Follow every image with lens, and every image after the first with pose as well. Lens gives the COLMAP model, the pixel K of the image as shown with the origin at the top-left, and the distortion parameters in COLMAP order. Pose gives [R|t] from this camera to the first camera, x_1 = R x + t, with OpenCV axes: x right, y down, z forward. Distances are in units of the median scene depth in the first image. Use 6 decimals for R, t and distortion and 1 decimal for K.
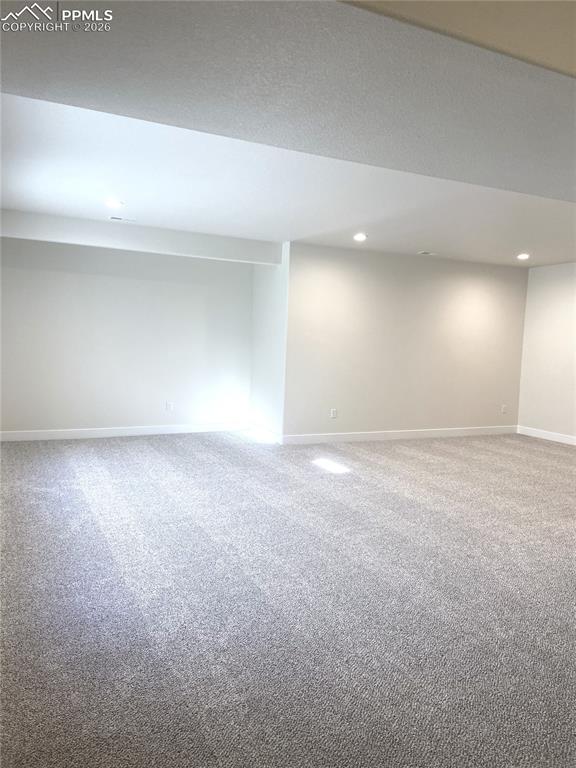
lens RADIAL K [[566.8, 0, 288.0], [0, 566.8, 384.0], [0, 0, 1]] dist [0.068806, -0.000170]
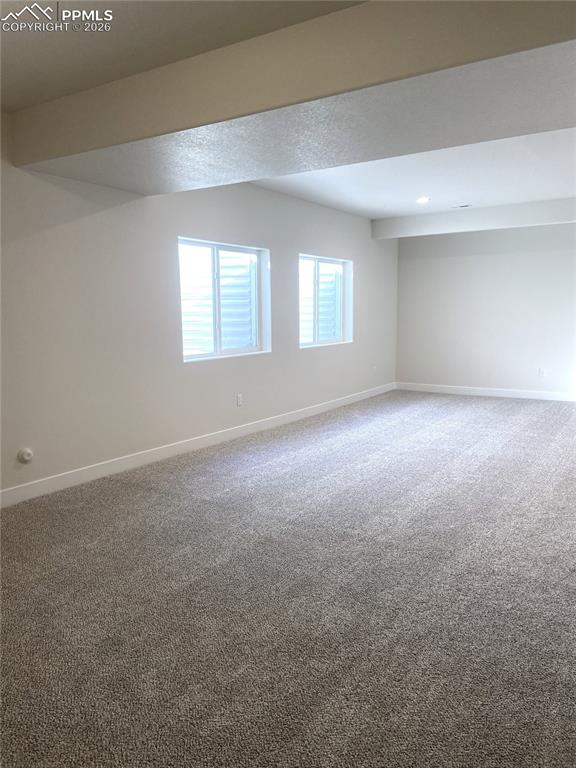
lens RADIAL K [[566.8, 0, 288.0], [0, 566.8, 384.0], [0, 0, 1]] dist [0.068806, -0.000170]
pose [[0.526930, 0.071112, -0.846929, 0.966227], [-0.044090, 0.997439, 0.056318, 0.049216], [0.848765, 0.007665, 0.528715, 0.175784]]
